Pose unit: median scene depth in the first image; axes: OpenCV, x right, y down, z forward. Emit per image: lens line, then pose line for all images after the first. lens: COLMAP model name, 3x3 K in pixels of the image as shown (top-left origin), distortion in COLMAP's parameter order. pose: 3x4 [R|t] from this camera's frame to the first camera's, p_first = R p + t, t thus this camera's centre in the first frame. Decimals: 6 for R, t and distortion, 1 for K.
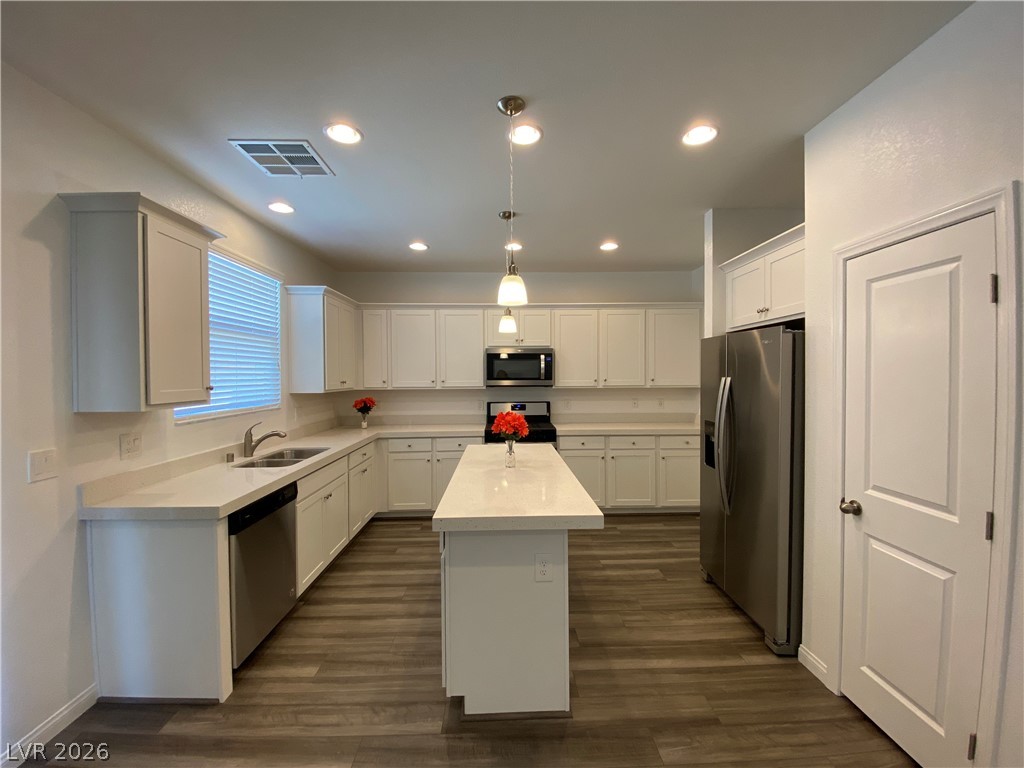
lens RADIAL K [[426.6, 0, 513.5], [0, 426.6, 377.4], [0, 0, 1]] dist [-0.004825, -0.007694]
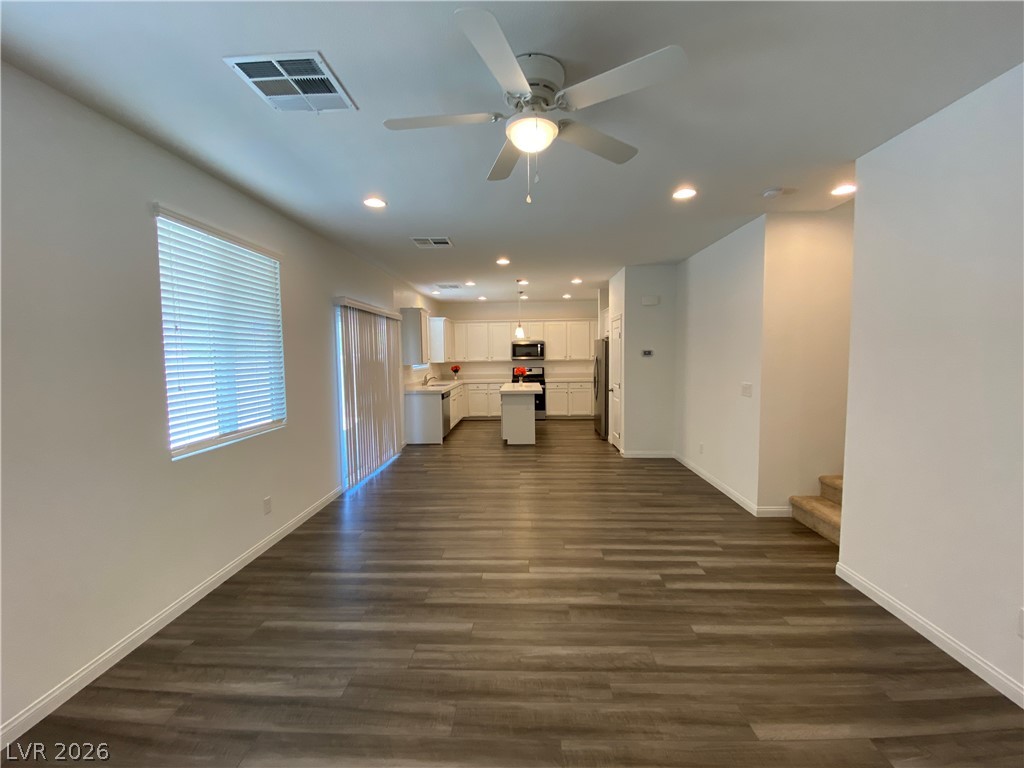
lens RADIAL K [[426.6, 0, 508.2], [0, 426.6, 386.3], [0, 0, 1]] dist [-0.004825, -0.007694]
pose [[0.997406, -0.002770, -0.071922, 0.114656], [0.008021, 0.997312, 0.072833, -0.004012], [0.071527, -0.073221, 0.994747, -1.902795]]
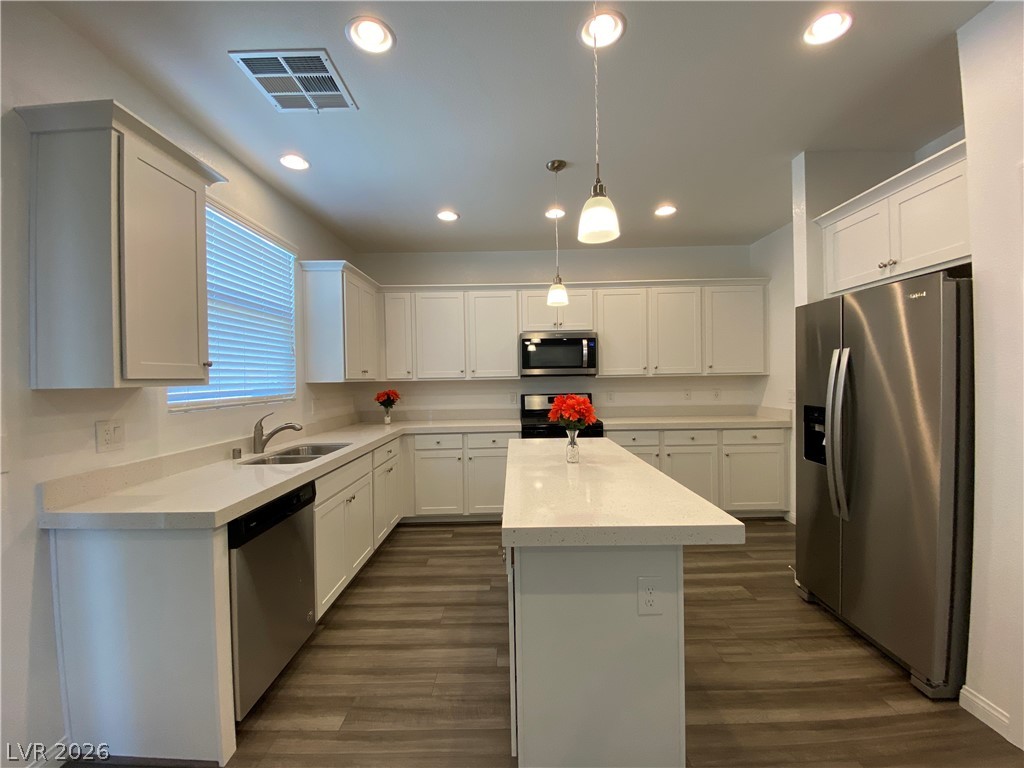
lens RADIAL K [[426.6, 0, 511.4], [0, 426.6, 378.2], [0, 0, 1]] dist [-0.004825, -0.007694]
pose [[0.999373, -0.011132, -0.033610, -0.096782], [0.010914, 0.999918, -0.006669, 0.054189], [0.033682, 0.006298, 0.999413, 0.184032]]
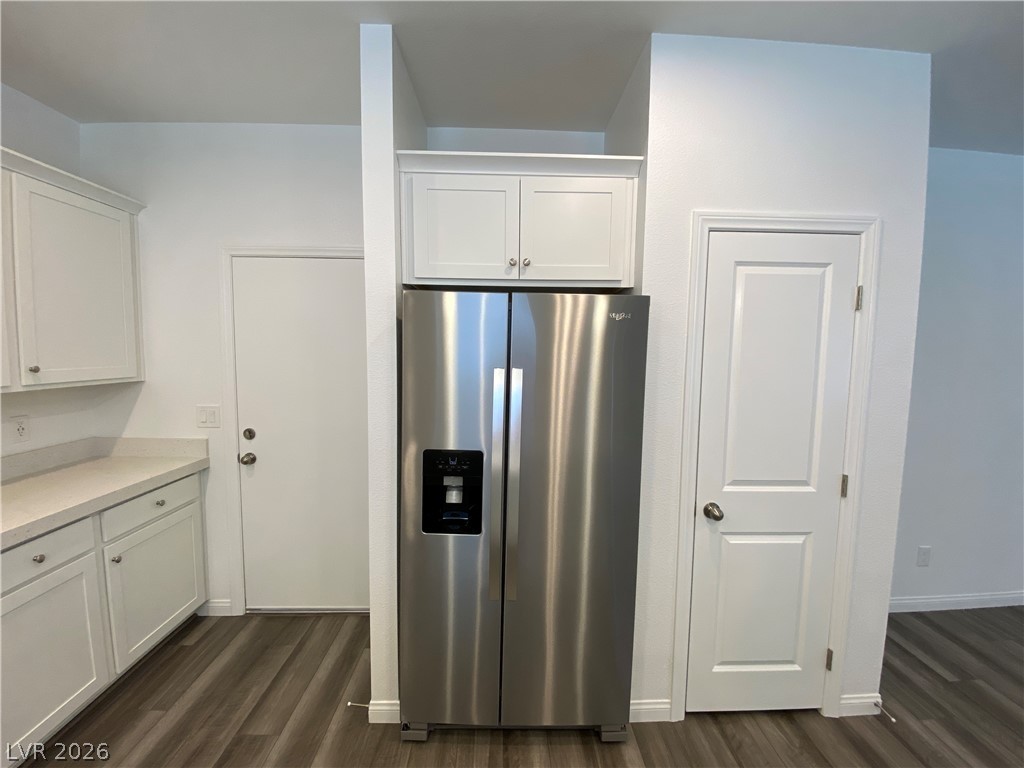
lens RADIAL K [[426.6, 0, 513.5], [0, 426.6, 384.1], [0, 0, 1]] dist [-0.004825, -0.007694]
pose [[0.001592, -0.070850, 0.997486, -0.065298], [-0.008087, 0.997453, 0.070861, -0.018778], [-0.999966, -0.008179, 0.001015, 1.013897]]
